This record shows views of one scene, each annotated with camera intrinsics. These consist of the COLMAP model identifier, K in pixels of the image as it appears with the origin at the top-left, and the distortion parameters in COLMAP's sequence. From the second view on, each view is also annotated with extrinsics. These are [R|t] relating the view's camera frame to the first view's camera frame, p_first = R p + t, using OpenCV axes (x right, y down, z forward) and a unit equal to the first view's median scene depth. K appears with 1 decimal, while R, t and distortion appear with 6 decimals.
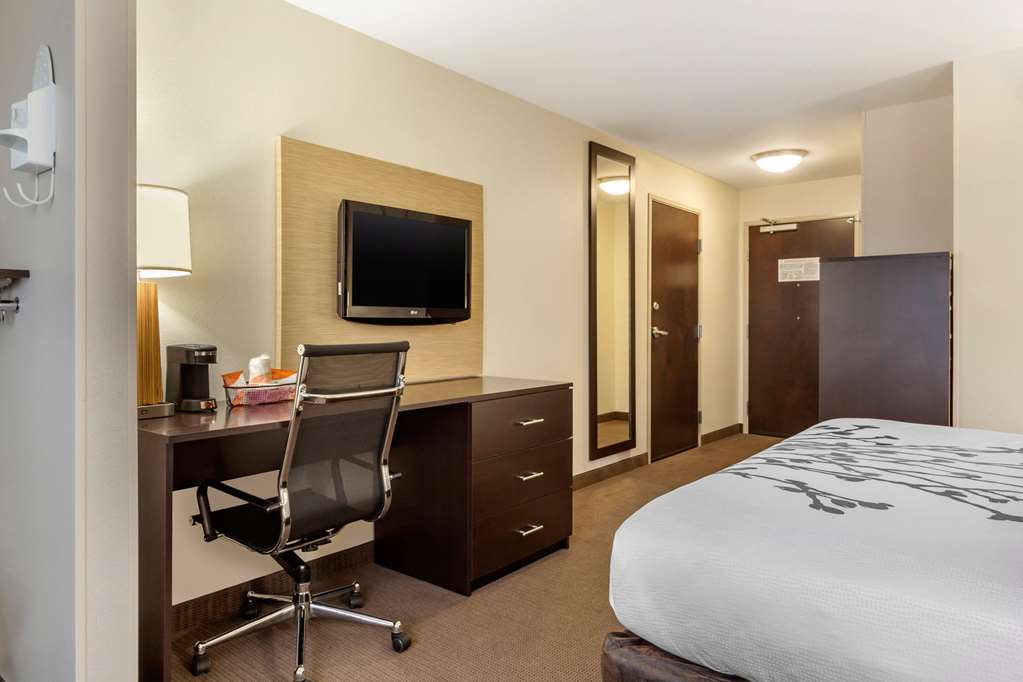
lens RADIAL K [[635.4, 0, 484.6], [0, 635.4, 323.3], [0, 0, 1]] dist [0.003837, 0.001614]
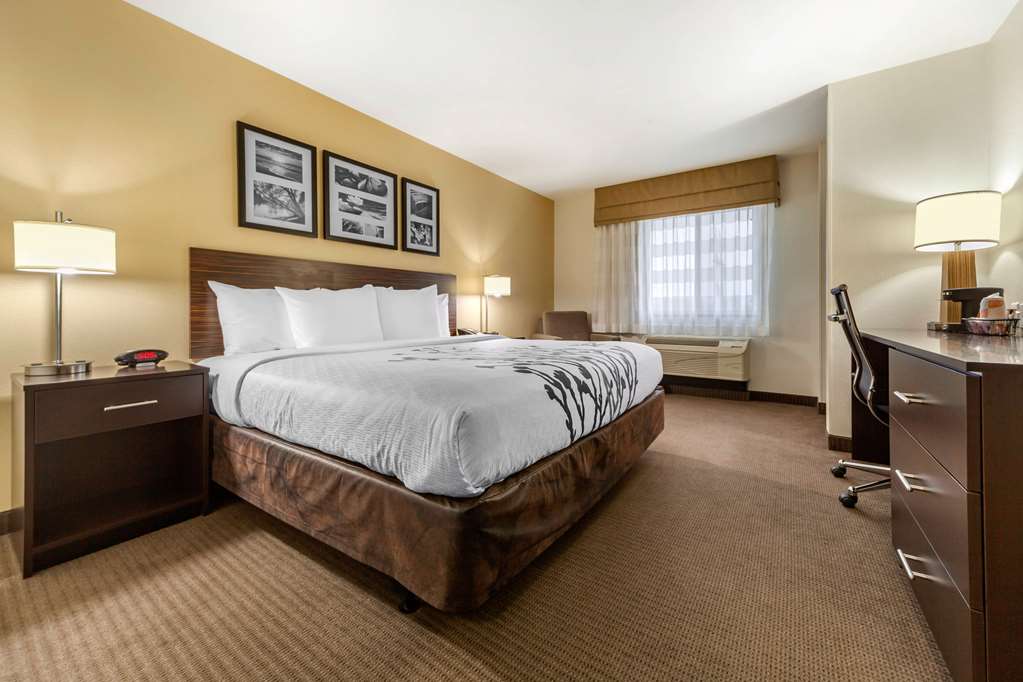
lens RADIAL K [[404.2, 0, 520.3], [0, 404.2, 315.0], [0, 0, 1]] dist [0.002187, 0.000128]
pose [[-0.993327, 0.001223, -0.115325, 0.261327], [0.000142, 0.999956, 0.009377, 0.033505], [0.115331, 0.009298, -0.993284, 0.693108]]
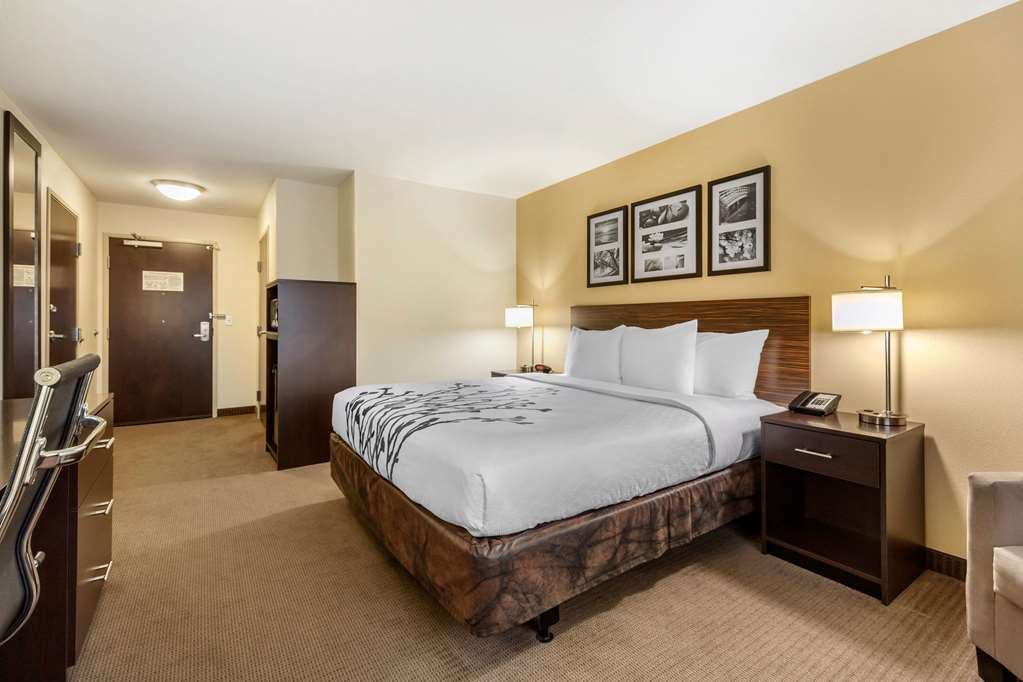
lens RADIAL K [[457.4, 0, 523.5], [0, 457.4, 321.0], [0, 0, 1]] dist [-0.027069, -0.000399]
pose [[0.250494, 0.004361, 0.968108, -0.190054], [0.004454, 0.999974, -0.005657, -0.001602], [-0.968108, 0.005729, 0.250468, 0.161503]]
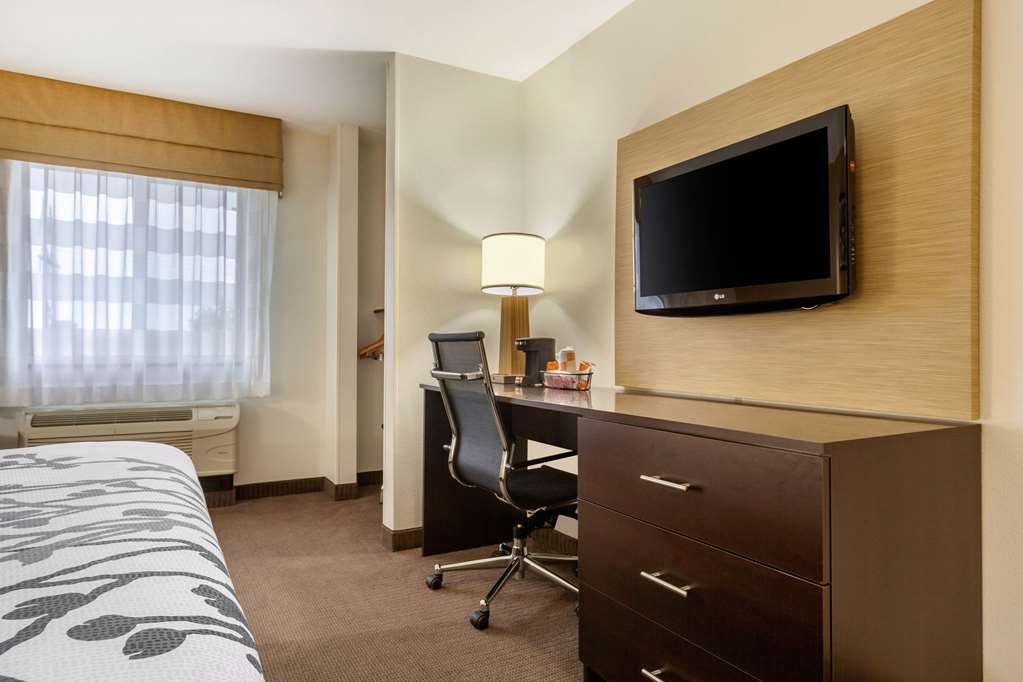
lens RADIAL K [[615.9, 0, 507.2], [0, 615.9, 338.4], [0, 0, 1]] dist [-0.000236, -0.001550]
pose [[-0.333147, -0.015719, -0.942744, 0.312154], [-0.007018, 0.999875, -0.014191, 0.020674], [0.942849, 0.001889, -0.333215, 0.530007]]
